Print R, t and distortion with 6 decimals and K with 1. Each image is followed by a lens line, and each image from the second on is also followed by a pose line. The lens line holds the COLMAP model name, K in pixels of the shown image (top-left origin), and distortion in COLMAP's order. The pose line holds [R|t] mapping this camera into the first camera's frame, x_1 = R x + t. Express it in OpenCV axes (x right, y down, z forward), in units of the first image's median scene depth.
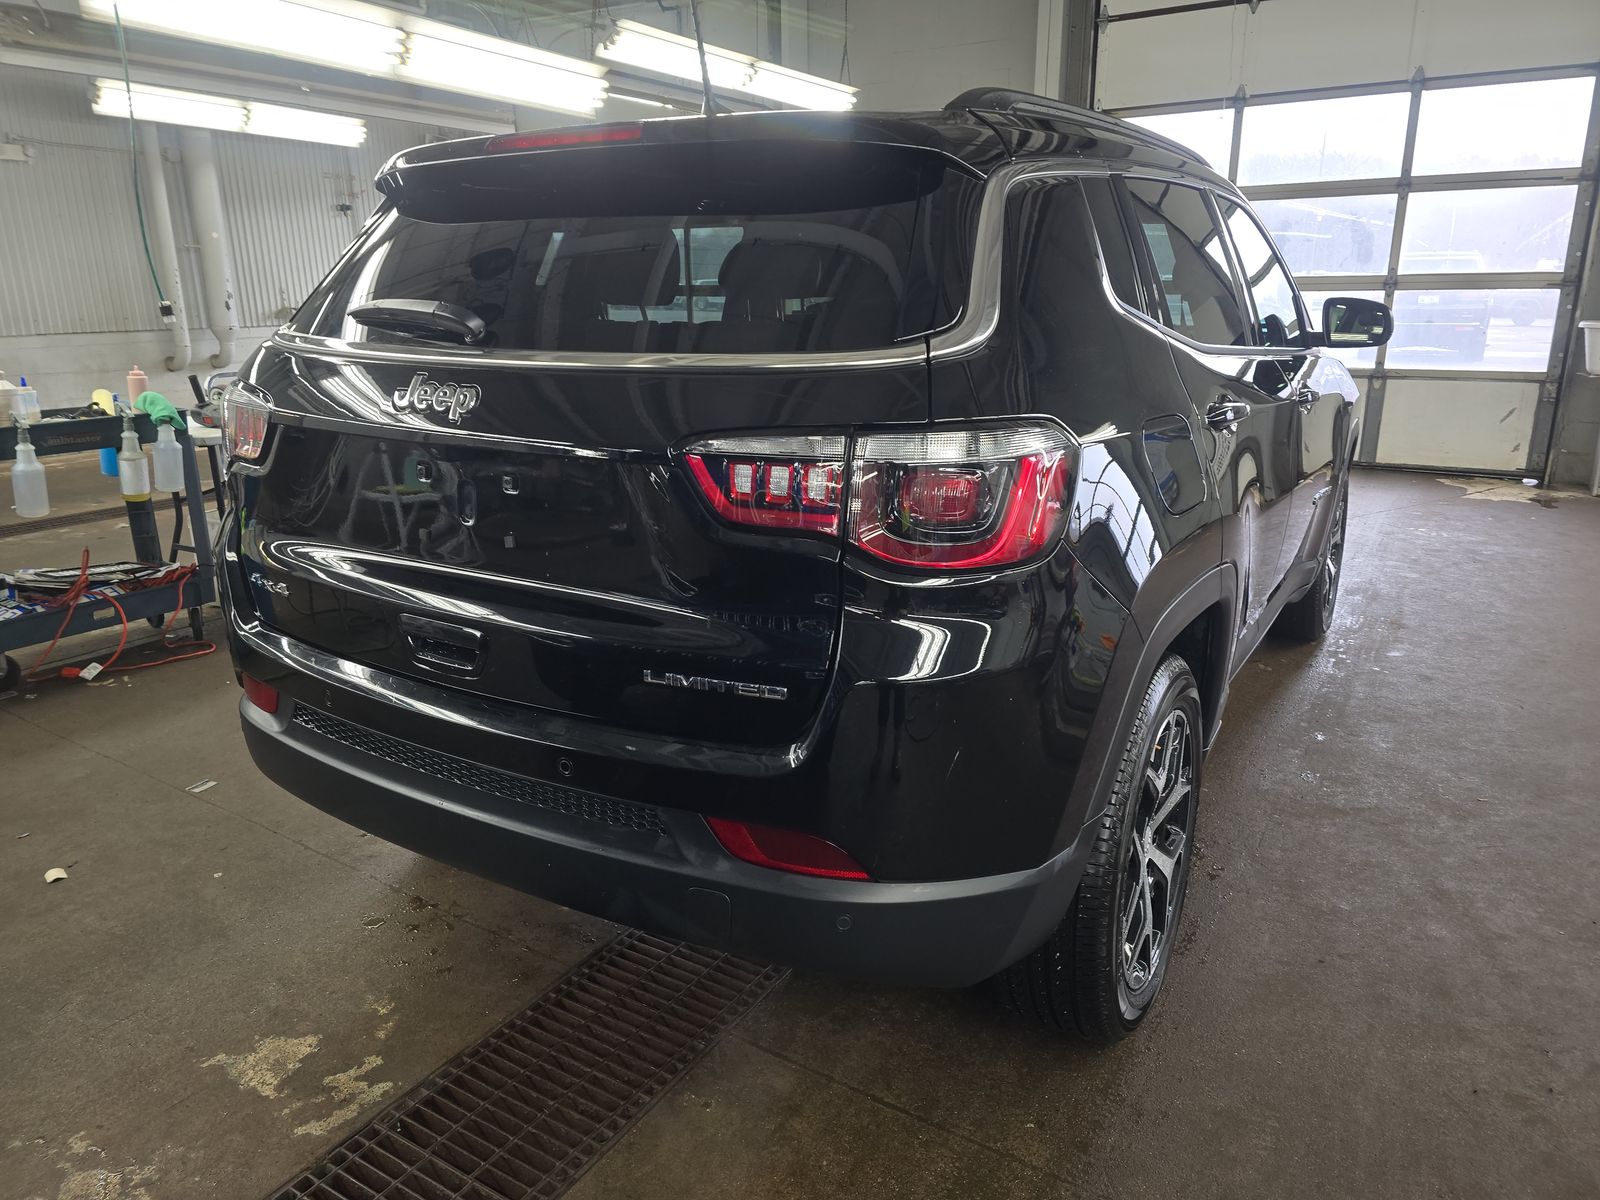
lens RADIAL K [[1092.7, 0, 805.4], [0, 1092.7, 606.4], [0, 0, 1]] dist [0.006317, -0.003167]
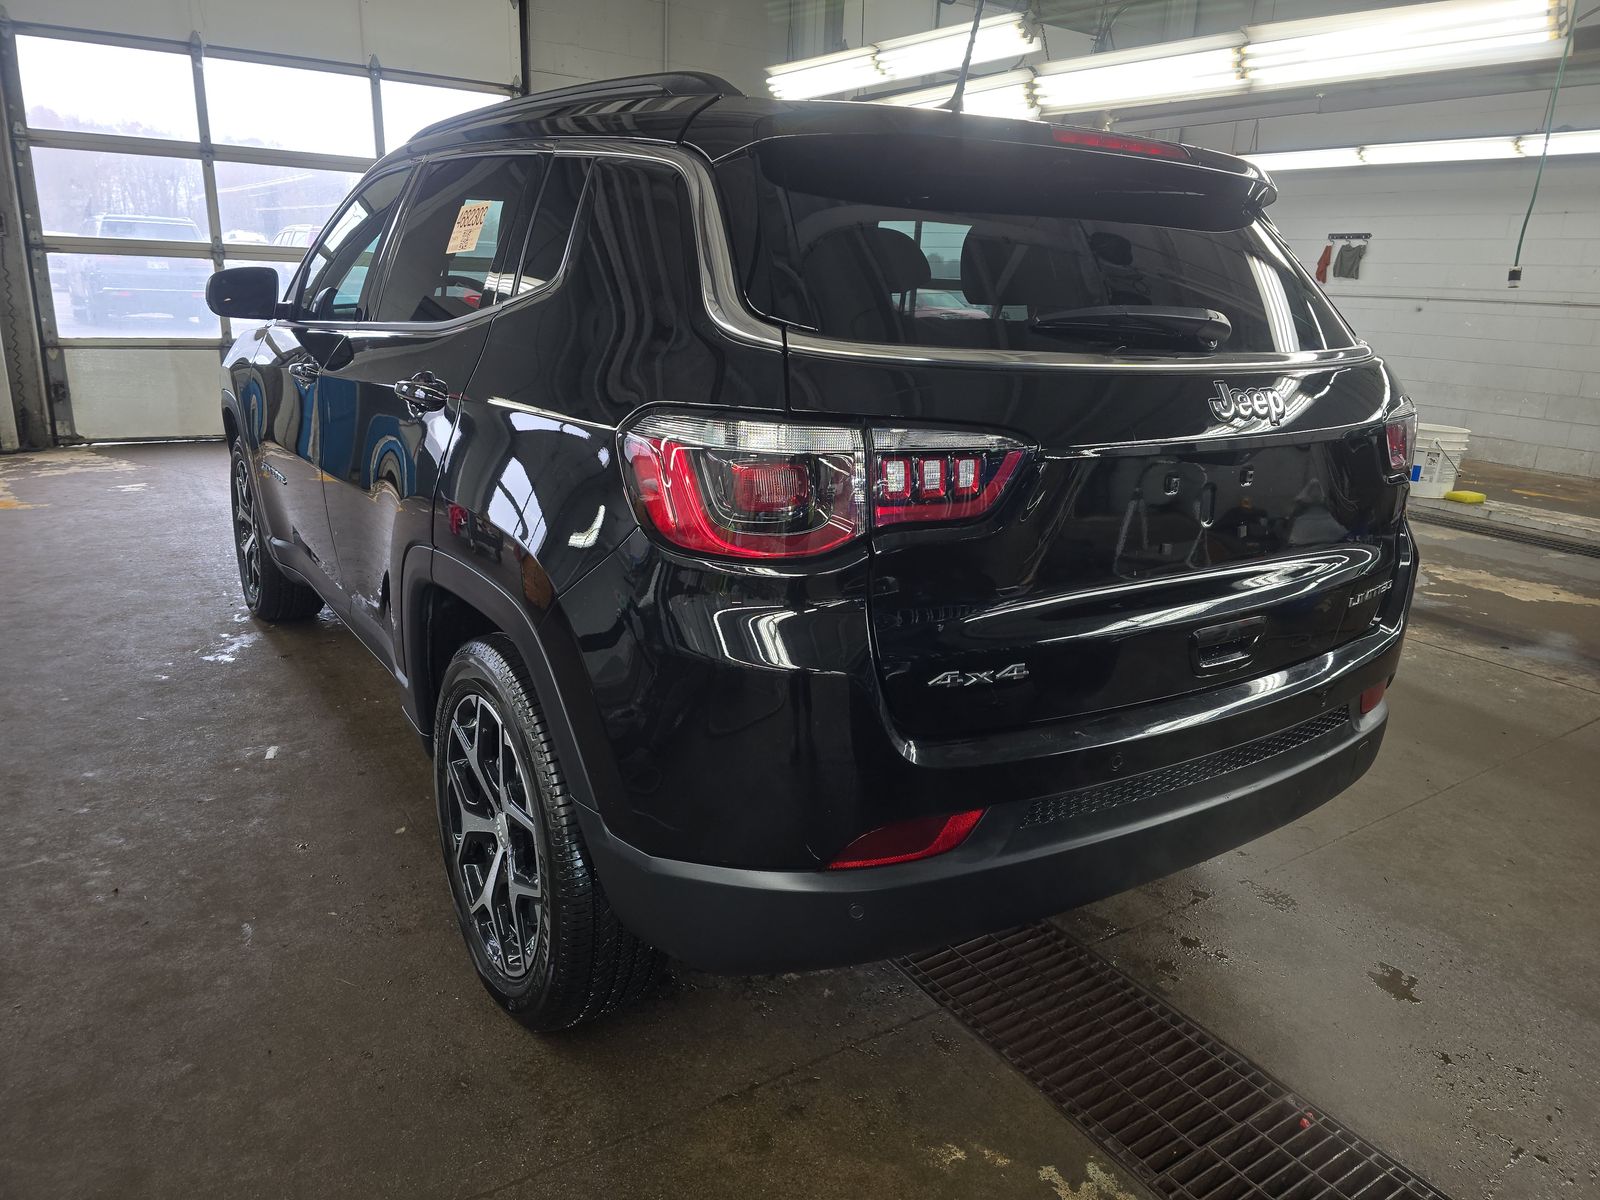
lens RADIAL K [[1092.7, 0, 805.4], [0, 1092.7, 606.4], [0, 0, 1]] dist [0.006317, -0.003167]
pose [[0.401147, -0.241345, 0.883648, -0.341338], [0.213300, 0.962760, 0.166121, -0.062388], [-0.890833, 0.121843, 0.437688, 0.220795]]
